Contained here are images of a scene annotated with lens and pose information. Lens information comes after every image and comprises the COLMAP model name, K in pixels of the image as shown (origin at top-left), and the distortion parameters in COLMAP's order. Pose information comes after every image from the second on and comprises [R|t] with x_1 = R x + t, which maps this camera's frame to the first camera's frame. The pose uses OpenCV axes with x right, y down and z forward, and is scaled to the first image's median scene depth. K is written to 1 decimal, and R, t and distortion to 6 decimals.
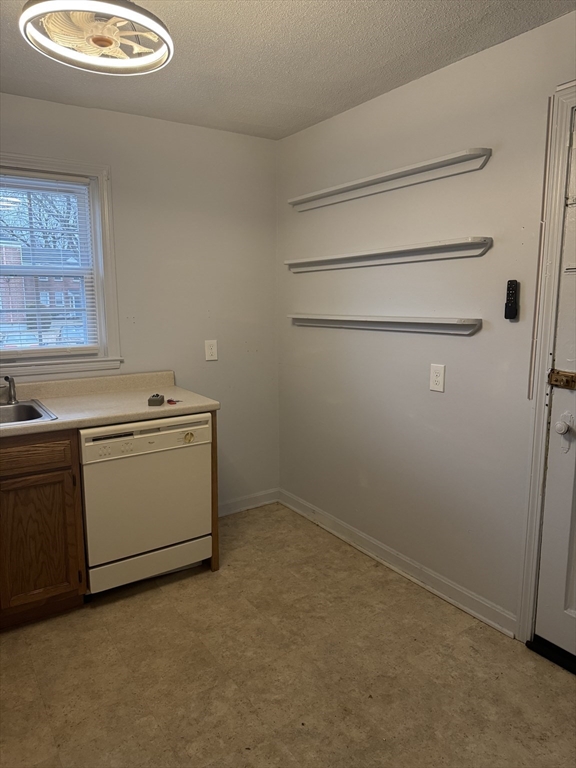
lens RADIAL K [[543.7, 0, 280.1], [0, 543.7, 402.3], [0, 0, 1]] dist [0.040898, -0.033876]
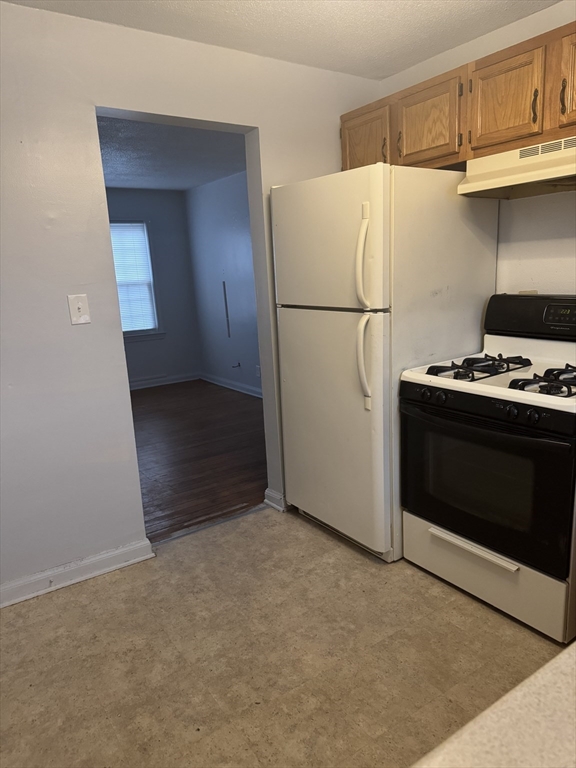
lens RADIAL K [[543.7, 0, 290.6], [0, 543.7, 385.1], [0, 0, 1]] dist [0.040898, -0.033876]
pose [[-0.996999, 0.068738, -0.035621, -0.095168], [0.050083, 0.923505, 0.380303, -0.226325], [0.059037, 0.377378, -0.924176, 1.324081]]
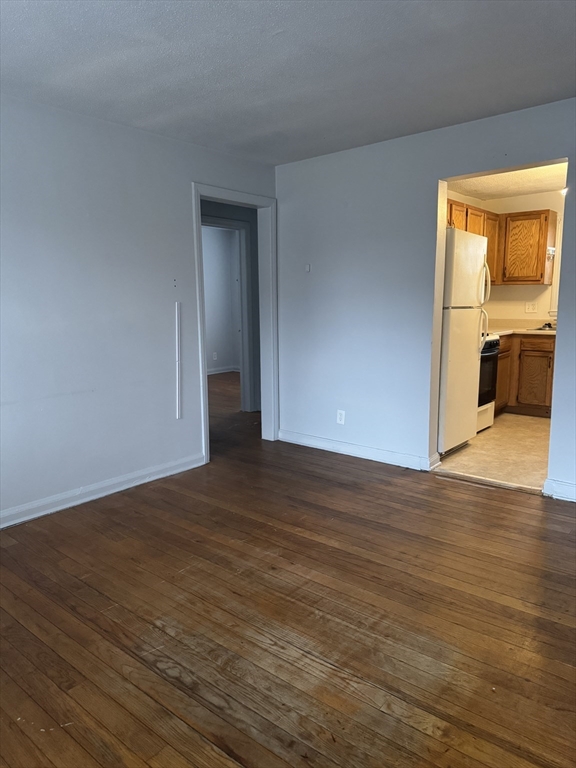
lens RADIAL K [[543.7, 0, 293.0], [0, 543.7, 381.5], [0, 0, 1]] dist [0.040898, -0.033876]
pose [[0.315875, 0.152331, -0.936492, 1.426195], [-0.167875, 0.980428, 0.102854, 0.215093], [0.933831, 0.124725, 0.335265, -0.954403]]
